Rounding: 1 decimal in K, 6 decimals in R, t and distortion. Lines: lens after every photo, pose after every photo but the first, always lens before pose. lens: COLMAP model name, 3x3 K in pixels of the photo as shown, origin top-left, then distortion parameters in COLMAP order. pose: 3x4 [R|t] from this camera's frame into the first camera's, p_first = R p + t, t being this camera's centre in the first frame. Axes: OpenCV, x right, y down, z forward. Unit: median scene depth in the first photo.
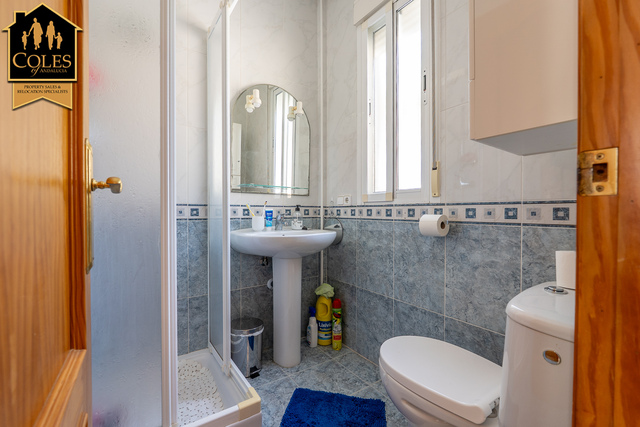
lens RADIAL K [[272.4, 0, 320.0], [0, 272.4, 213.5], [0, 0, 1]] dist [-0.000181, 0.000064]
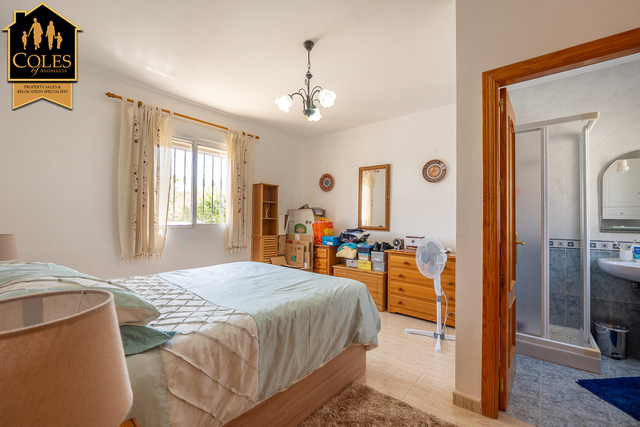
lens RADIAL K [[269.1, 0, 321.6], [0, 269.1, 220.7], [0, 0, 1]] dist [-0.000590, 0.000362]
pose [[0.272479, 0.002139, -0.962159, 0.708778], [-0.010189, 0.999948, -0.000663, -0.131337], [0.962108, 0.009984, 0.272486, -0.920237]]
